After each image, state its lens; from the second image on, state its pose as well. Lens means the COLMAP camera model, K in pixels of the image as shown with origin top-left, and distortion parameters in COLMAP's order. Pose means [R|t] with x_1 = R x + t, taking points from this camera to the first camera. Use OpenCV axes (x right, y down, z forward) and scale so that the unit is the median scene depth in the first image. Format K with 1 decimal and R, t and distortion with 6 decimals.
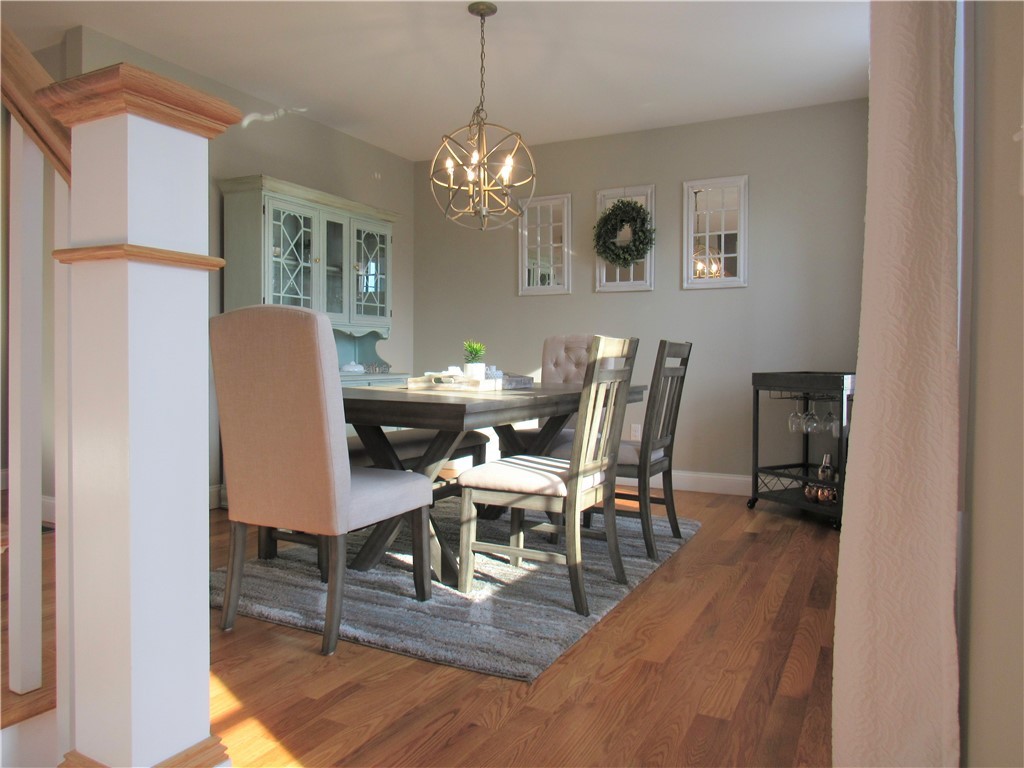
lens RADIAL K [[731.0, 0, 512.0], [0, 731.0, 384.0], [0, 0, 1]] dist [-0.006210, -0.003998]
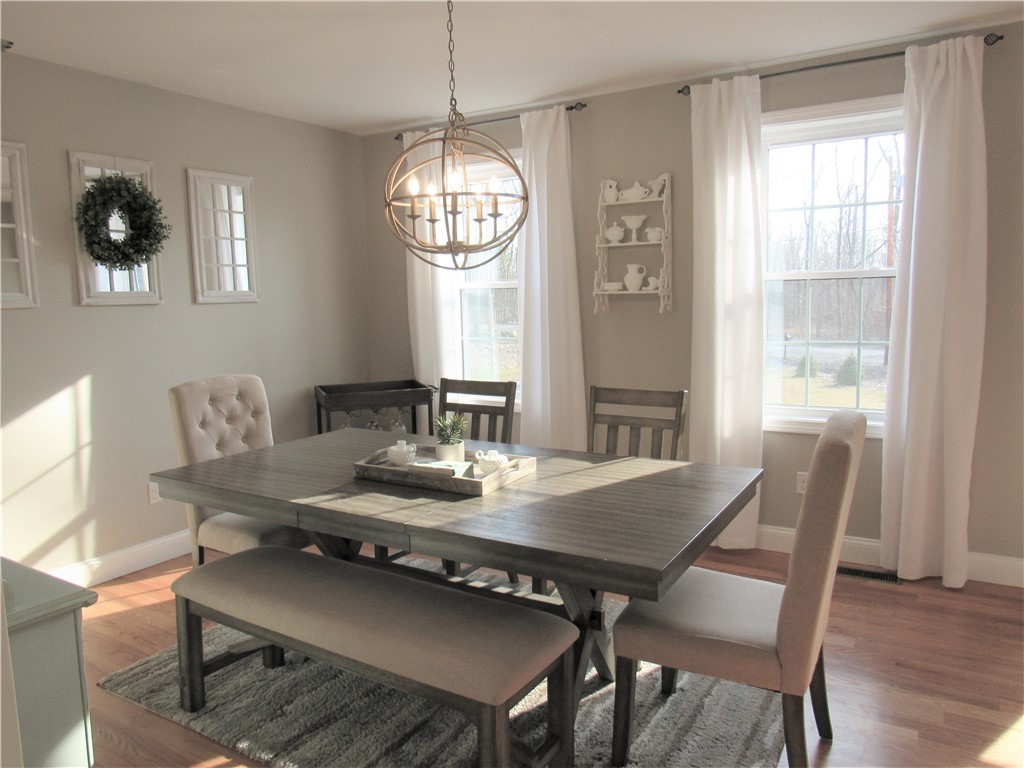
lens RADIAL K [[731.0, 0, 512.0], [0, 731.0, 384.0], [0, 0, 1]] dist [-0.006210, -0.003998]
pose [[0.060520, -0.133024, 0.989263, -0.557073], [0.048076, 0.990318, 0.130224, -0.129499], [-0.997009, 0.039678, 0.066329, 0.598479]]
